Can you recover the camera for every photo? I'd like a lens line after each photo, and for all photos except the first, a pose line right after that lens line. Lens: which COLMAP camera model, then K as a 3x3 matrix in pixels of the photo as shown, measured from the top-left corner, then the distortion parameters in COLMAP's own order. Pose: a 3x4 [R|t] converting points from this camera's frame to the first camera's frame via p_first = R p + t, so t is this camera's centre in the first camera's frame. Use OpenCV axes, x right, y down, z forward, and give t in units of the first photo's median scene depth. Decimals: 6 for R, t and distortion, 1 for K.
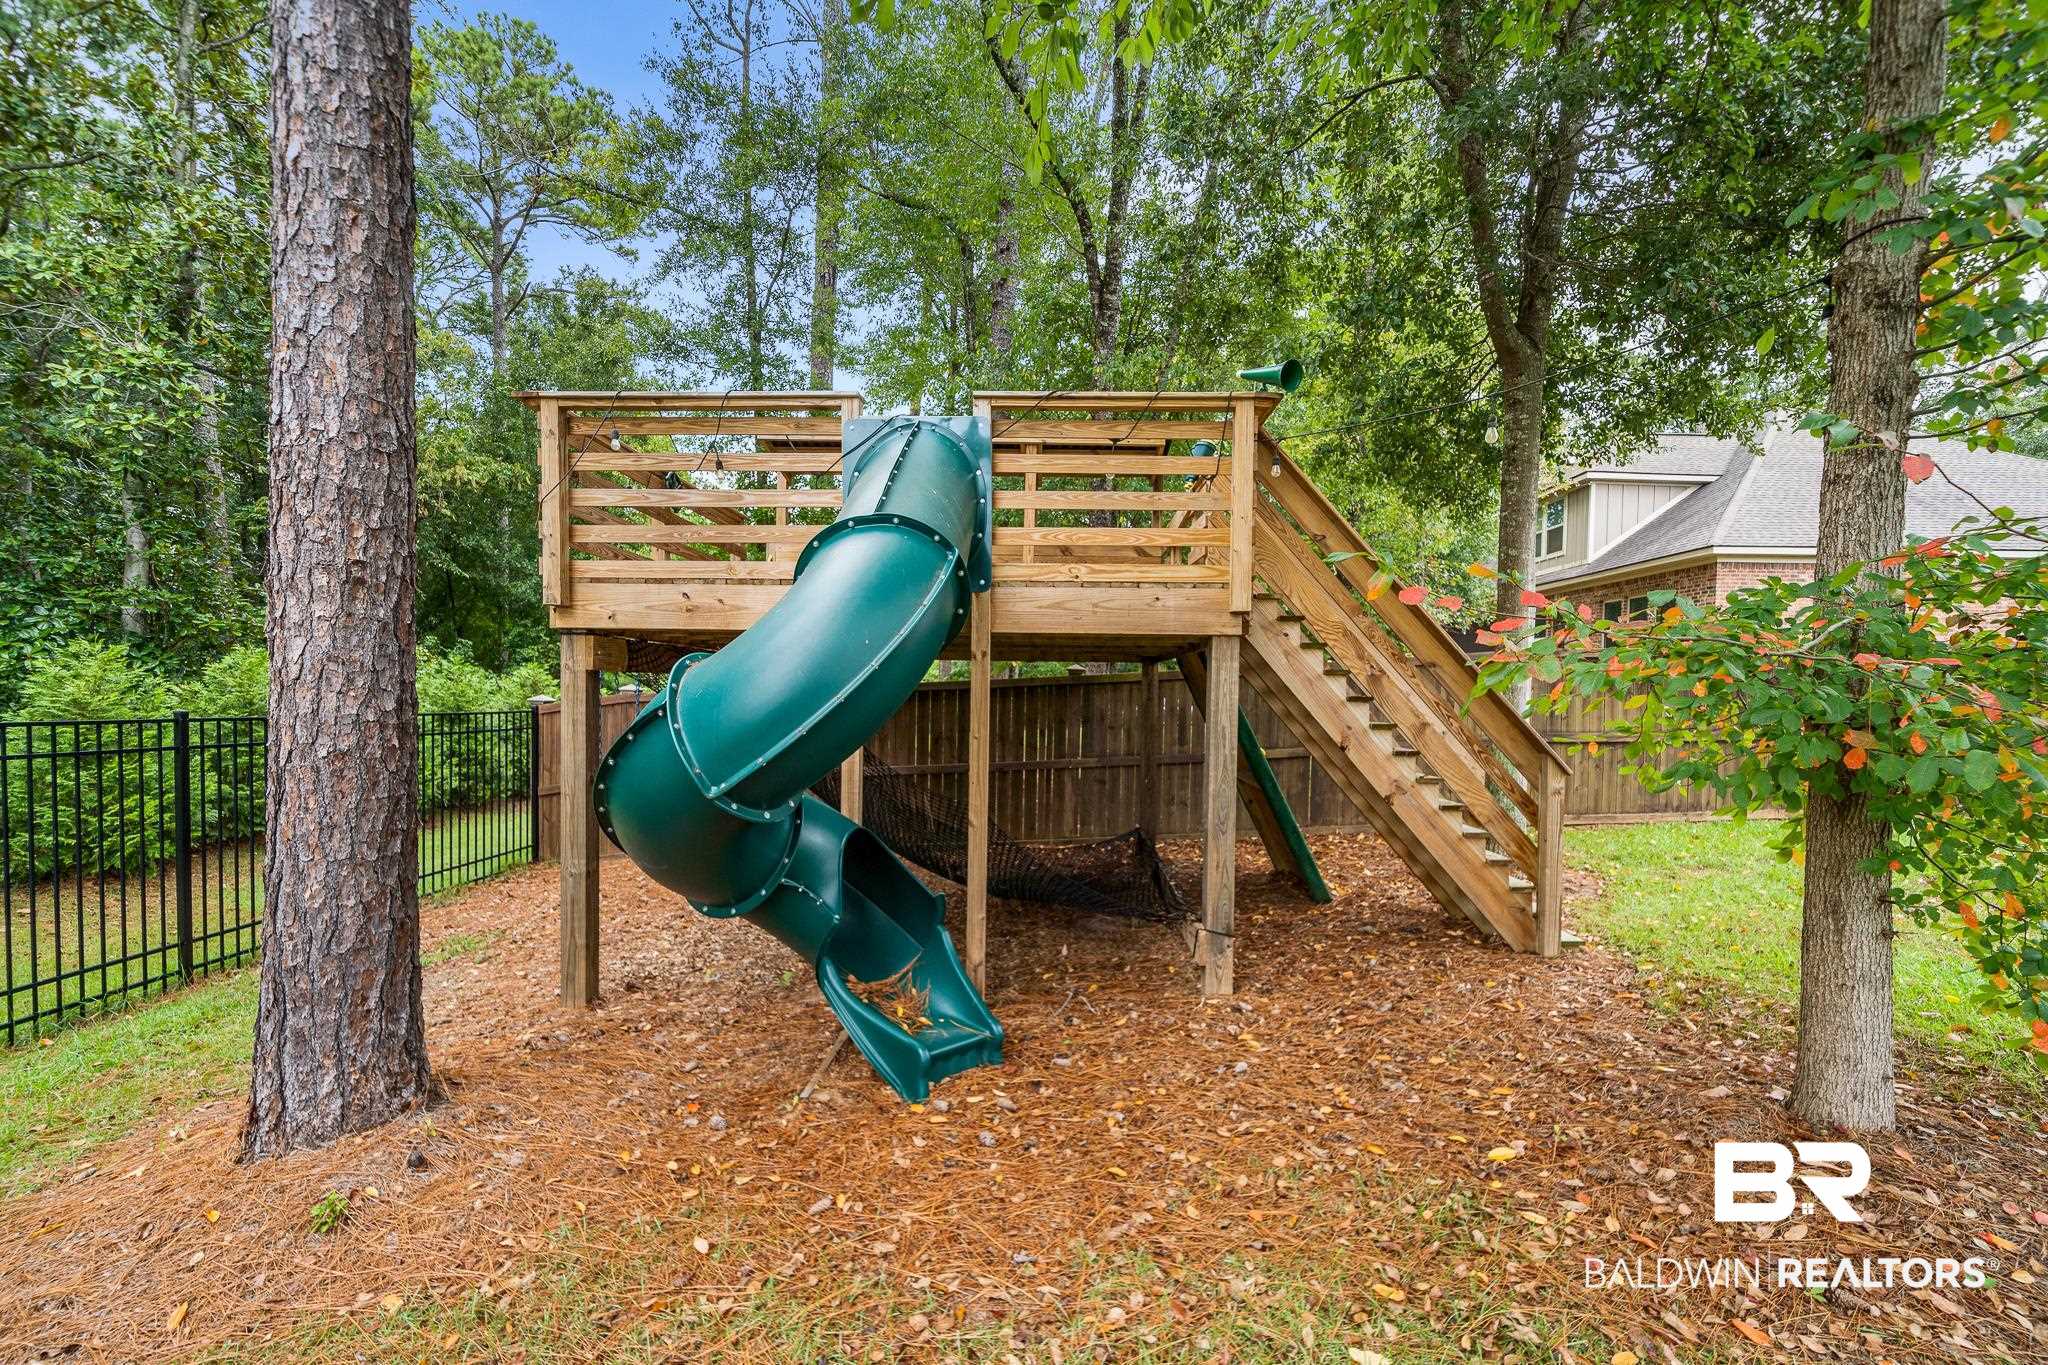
lens RADIAL K [[832.5, 0, 1020.5], [0, 832.5, 715.0], [0, 0, 1]] dist [-0.000678, -0.000288]
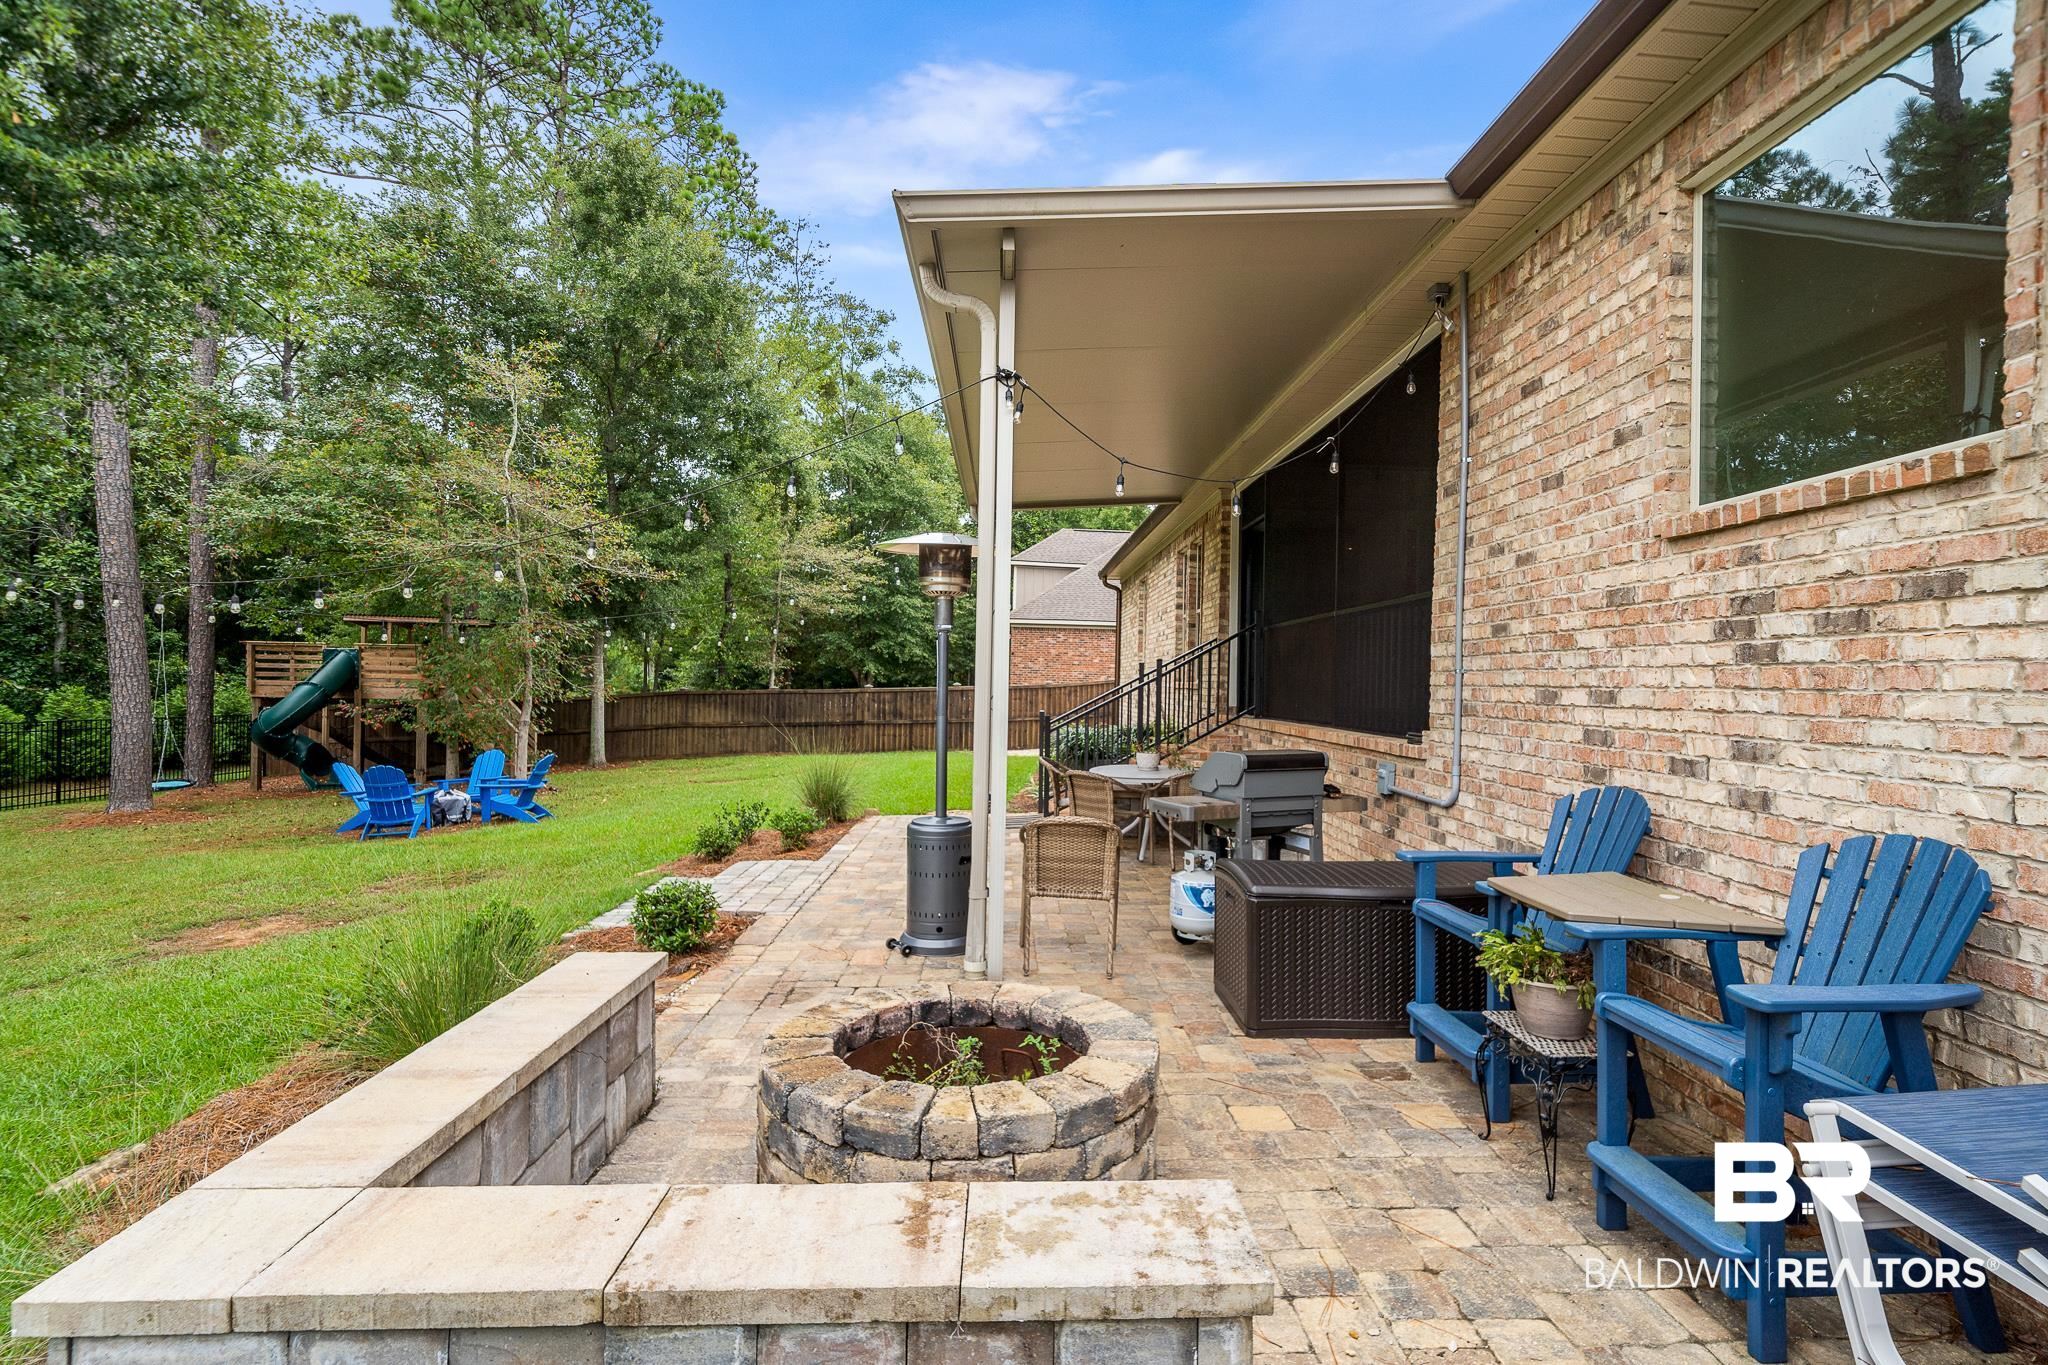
lens RADIAL K [[973.3, 0, 1021.4], [0, 973.3, 715.7], [0, 0, 1]] dist [0.001606, 0.000638]
pose [[0.997586, 0.003471, 0.069350, 1.215879], [-0.003122, 0.999982, -0.005137, 0.002669], [-0.069366, 0.004909, 0.997579, -1.703390]]
